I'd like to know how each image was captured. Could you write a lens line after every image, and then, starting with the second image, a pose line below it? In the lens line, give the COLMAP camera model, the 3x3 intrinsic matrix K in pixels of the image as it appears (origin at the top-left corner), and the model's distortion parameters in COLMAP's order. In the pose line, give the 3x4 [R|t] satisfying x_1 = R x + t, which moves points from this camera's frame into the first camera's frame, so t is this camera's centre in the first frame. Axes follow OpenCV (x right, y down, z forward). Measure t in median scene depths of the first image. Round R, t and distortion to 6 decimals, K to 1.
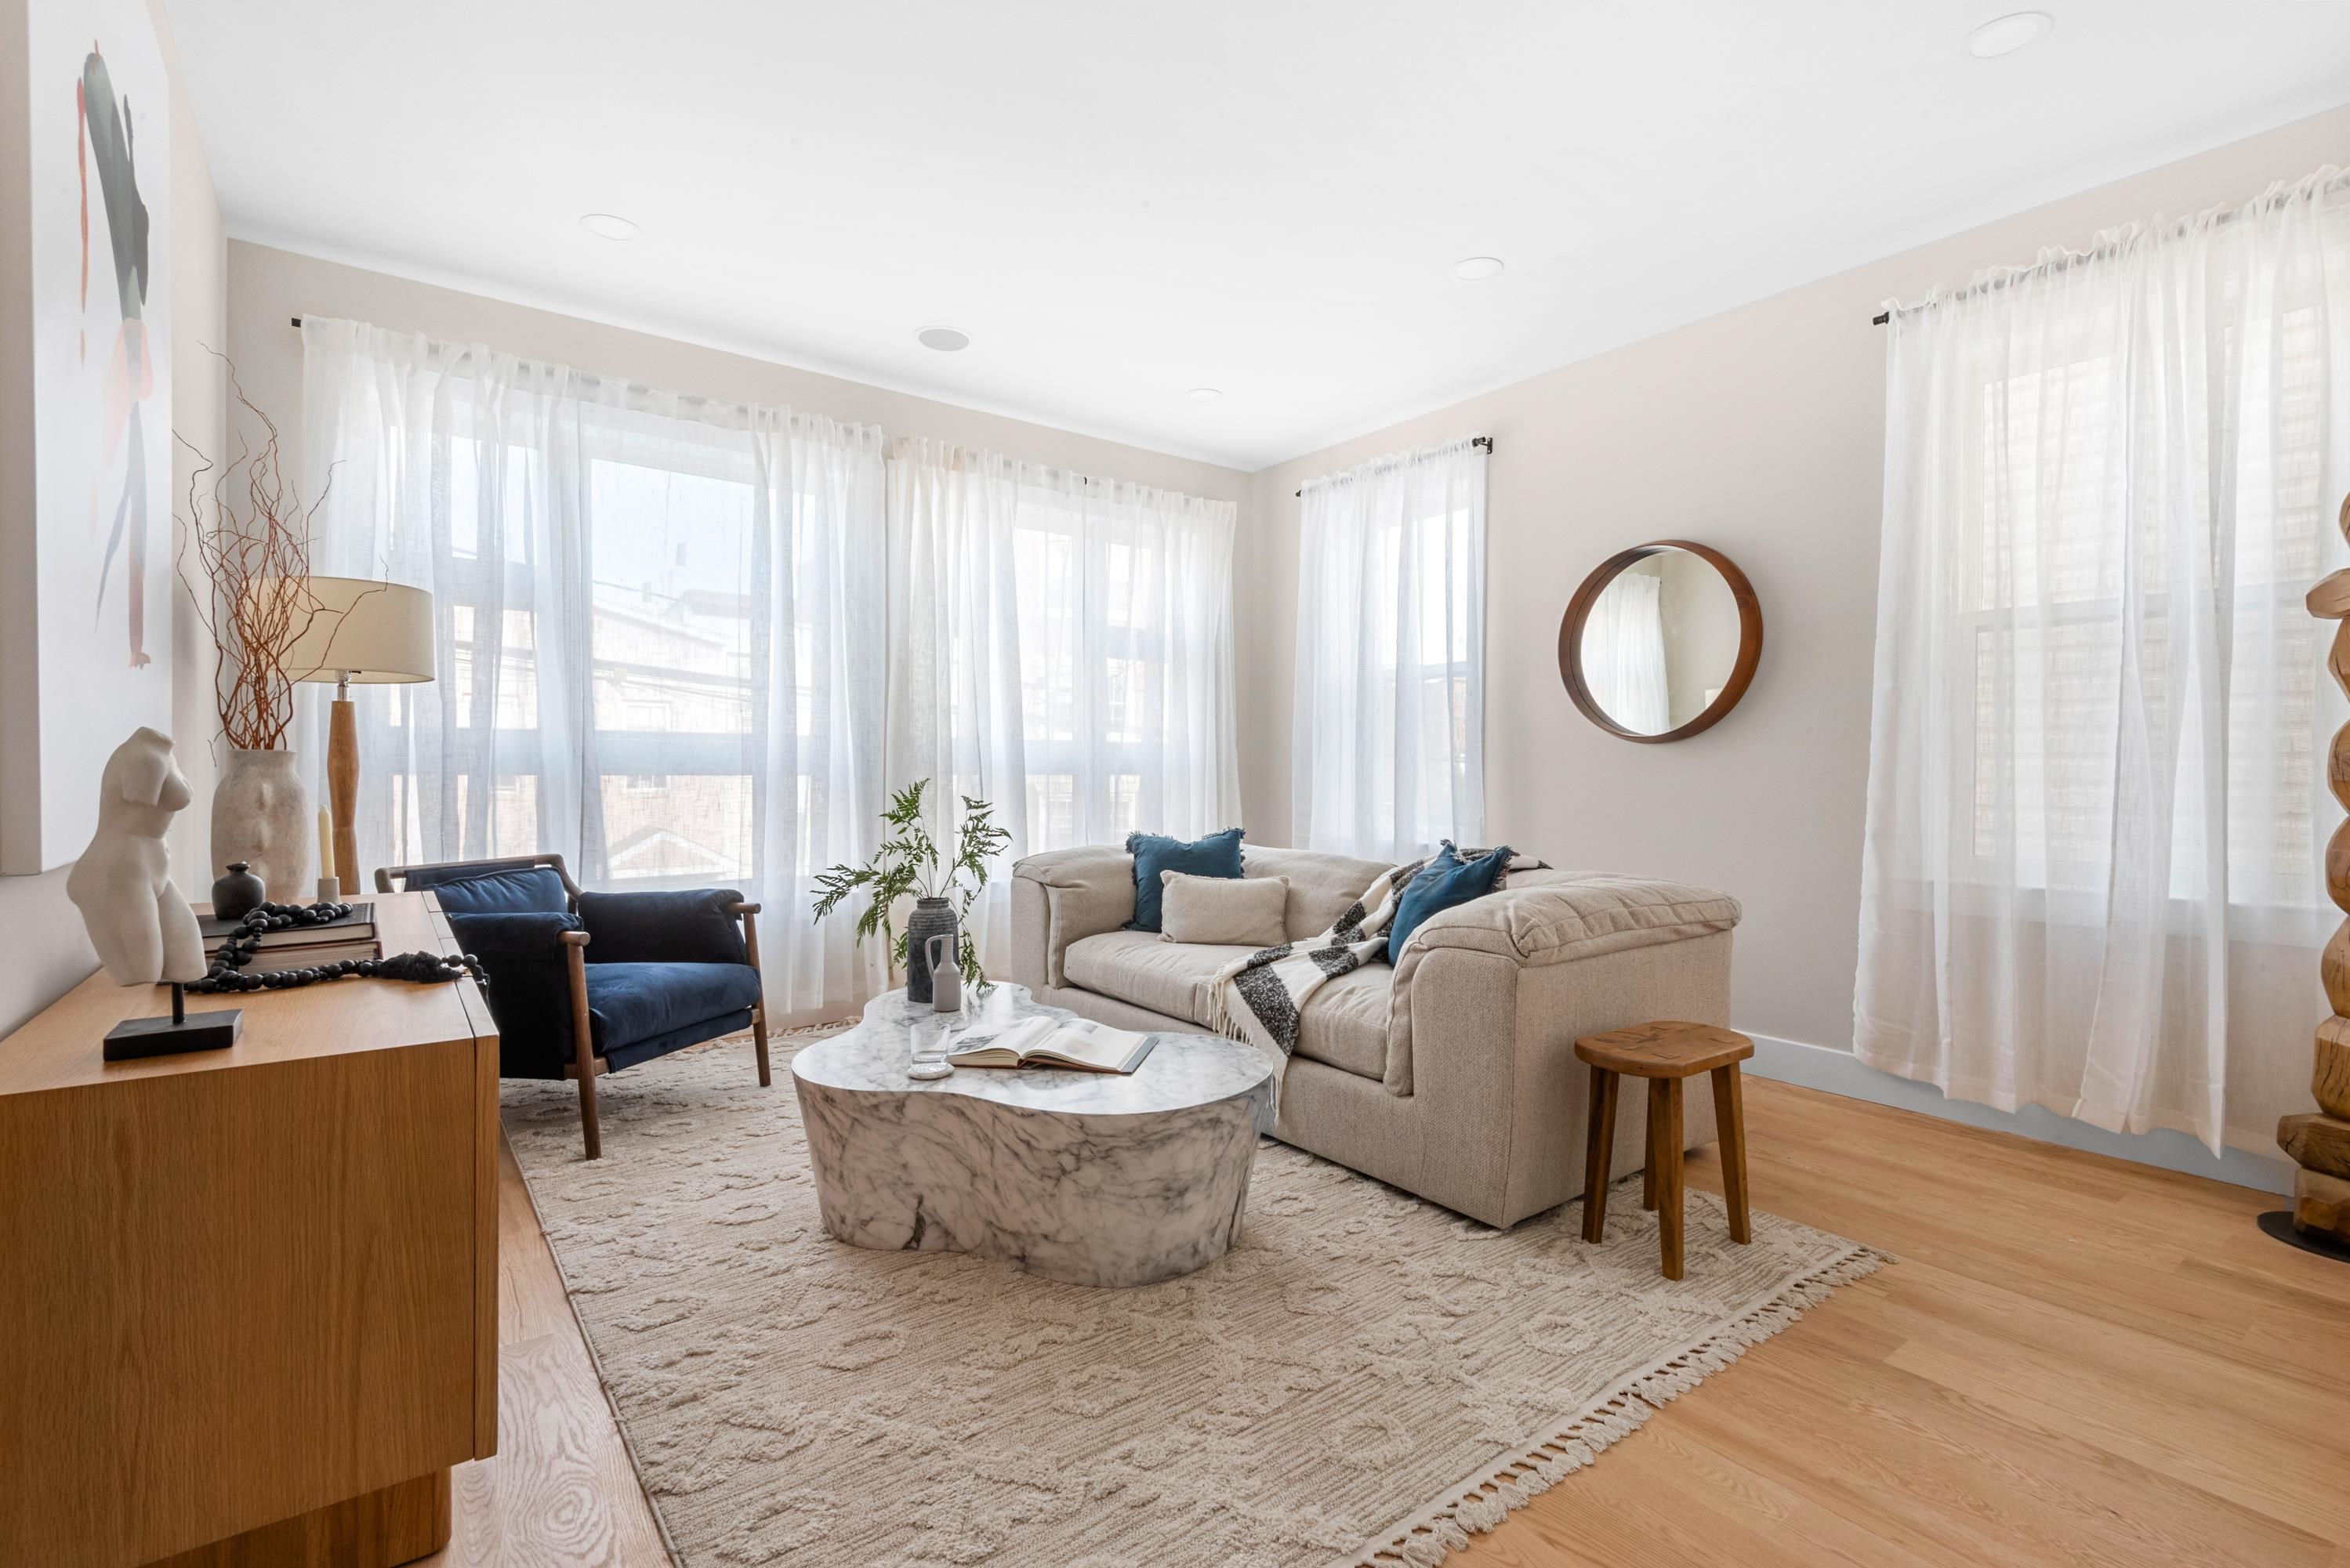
lens RADIAL K [[1079.3, 0, 1178.2], [0, 1079.3, 786.1], [0, 0, 1]] dist [0.027245, -0.011069]
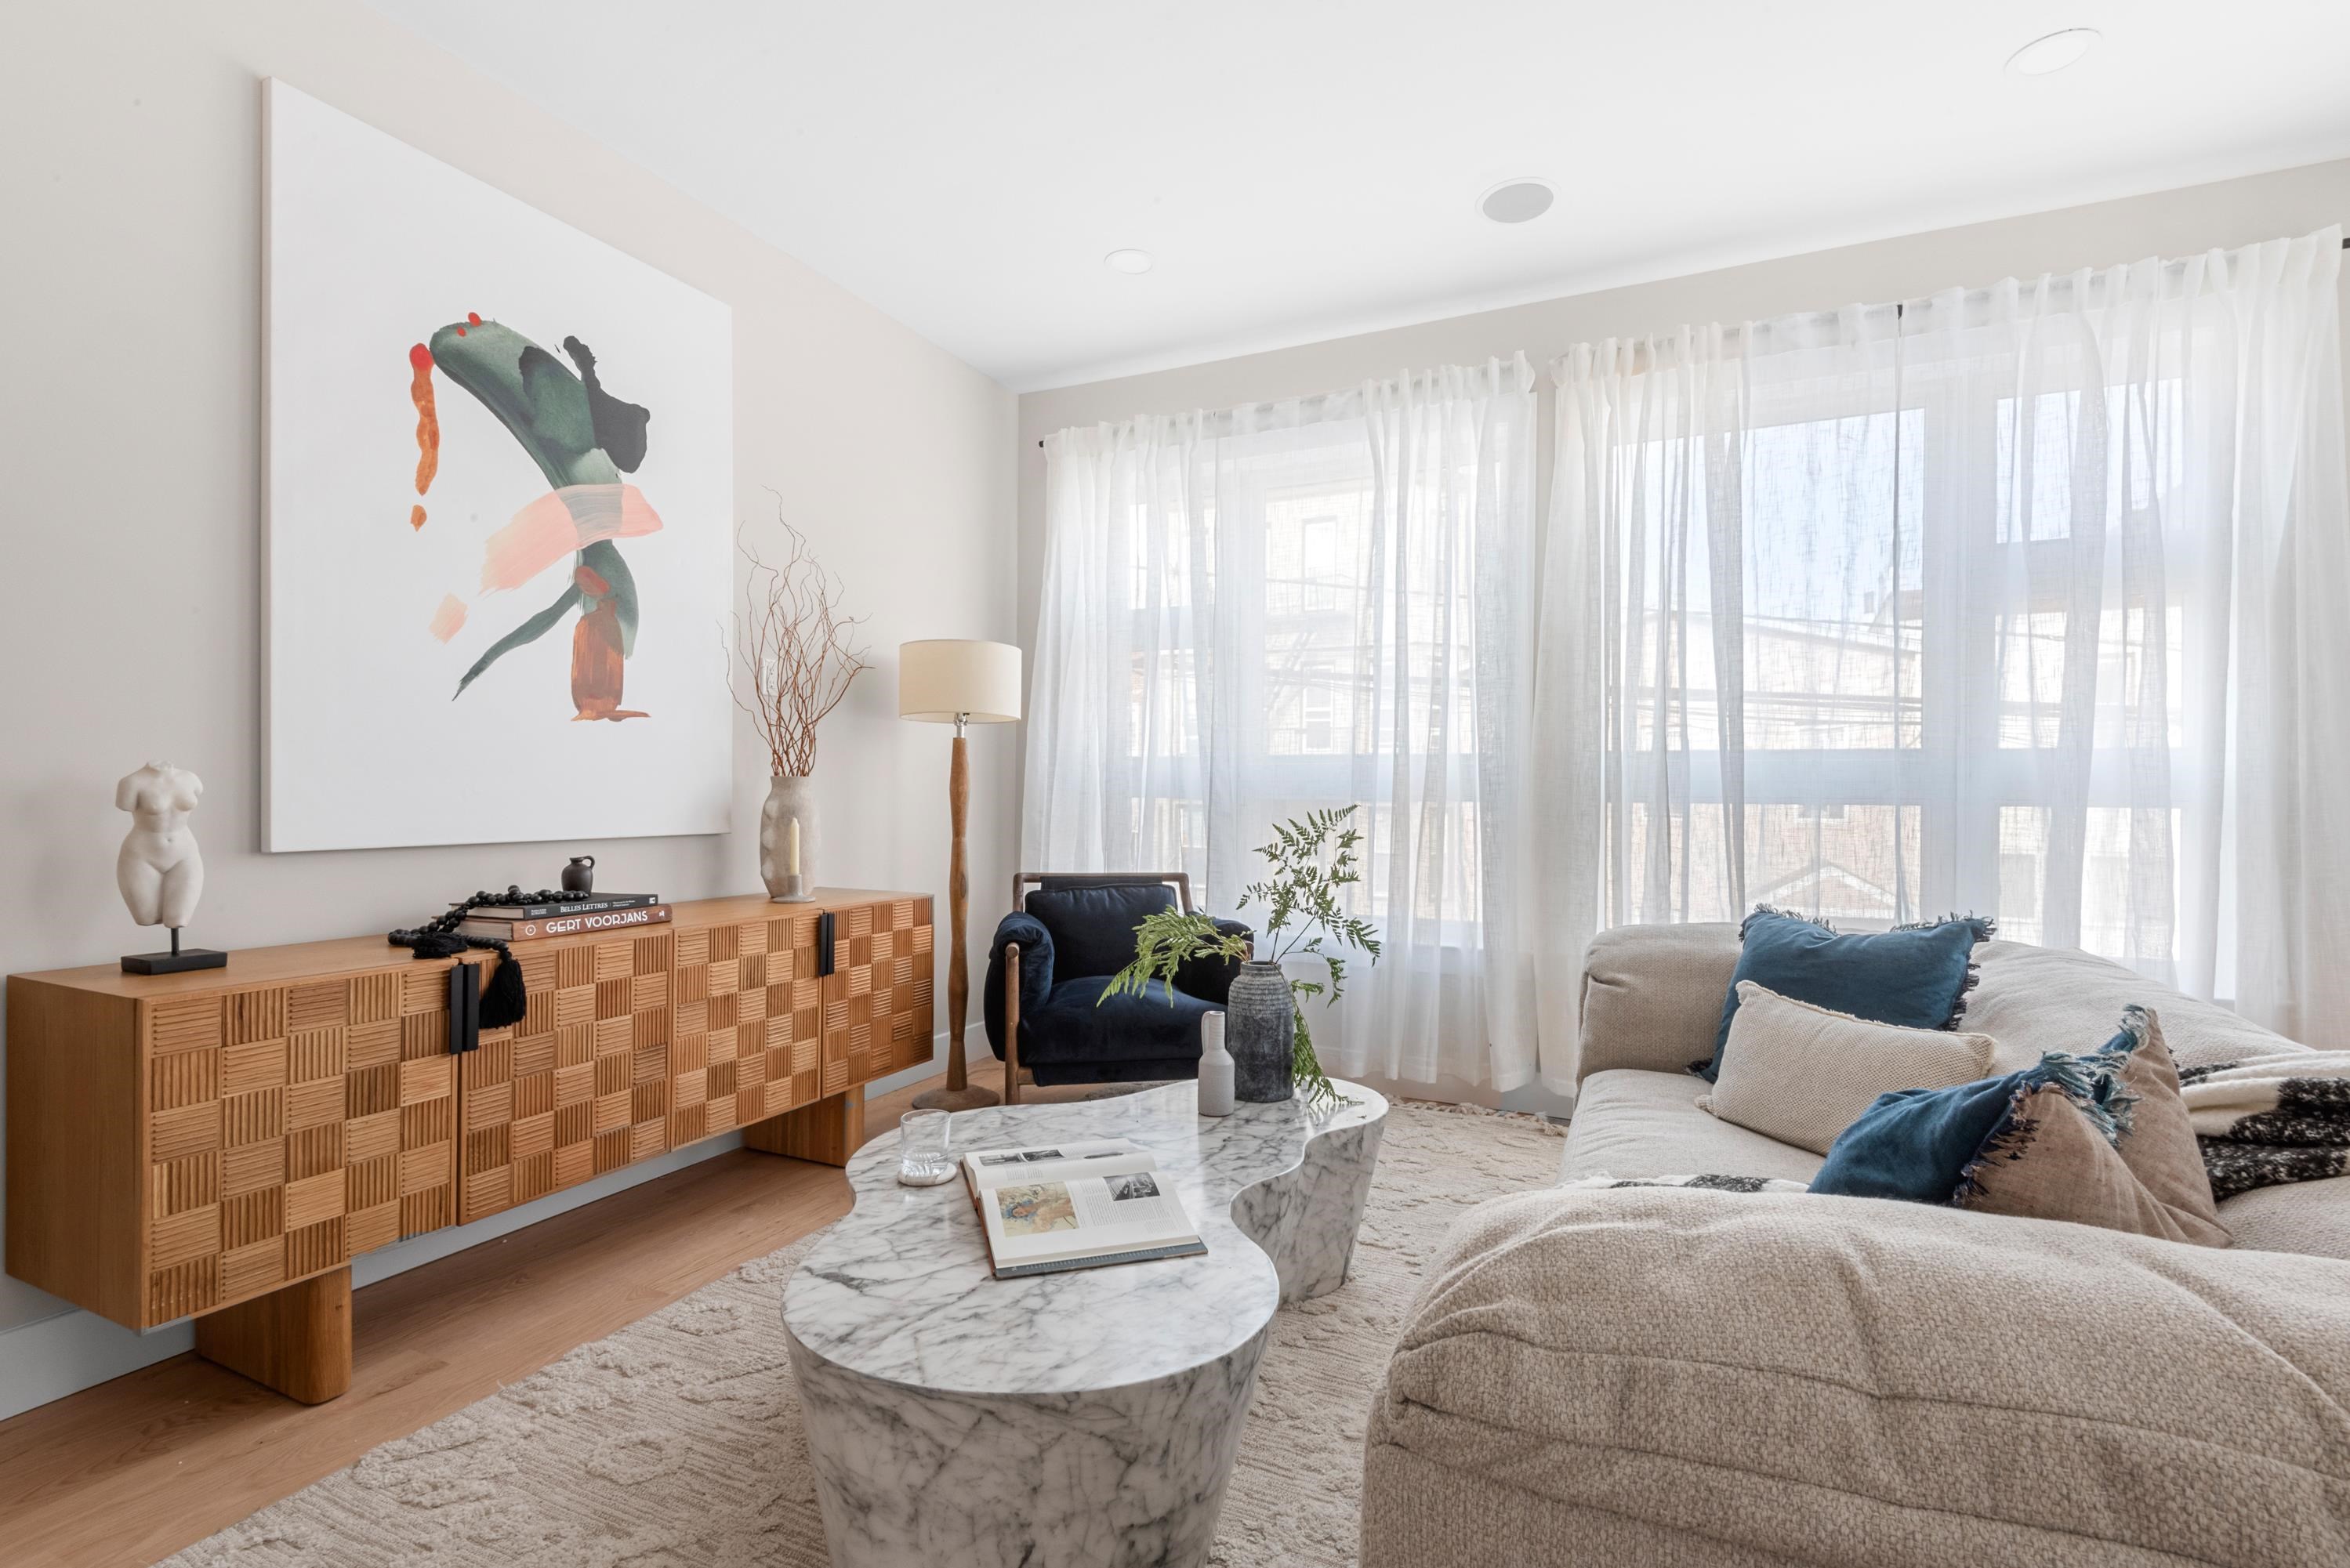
lens RADIAL K [[1079.3, 0, 1165.4], [0, 1079.3, 782.9], [0, 0, 1]] dist [0.027245, -0.011069]
pose [[0.457093, -0.003228, -0.889413, 0.328908], [-0.016060, 0.999800, -0.011883, -0.010295], [0.889274, 0.019715, 0.456950, 0.462672]]
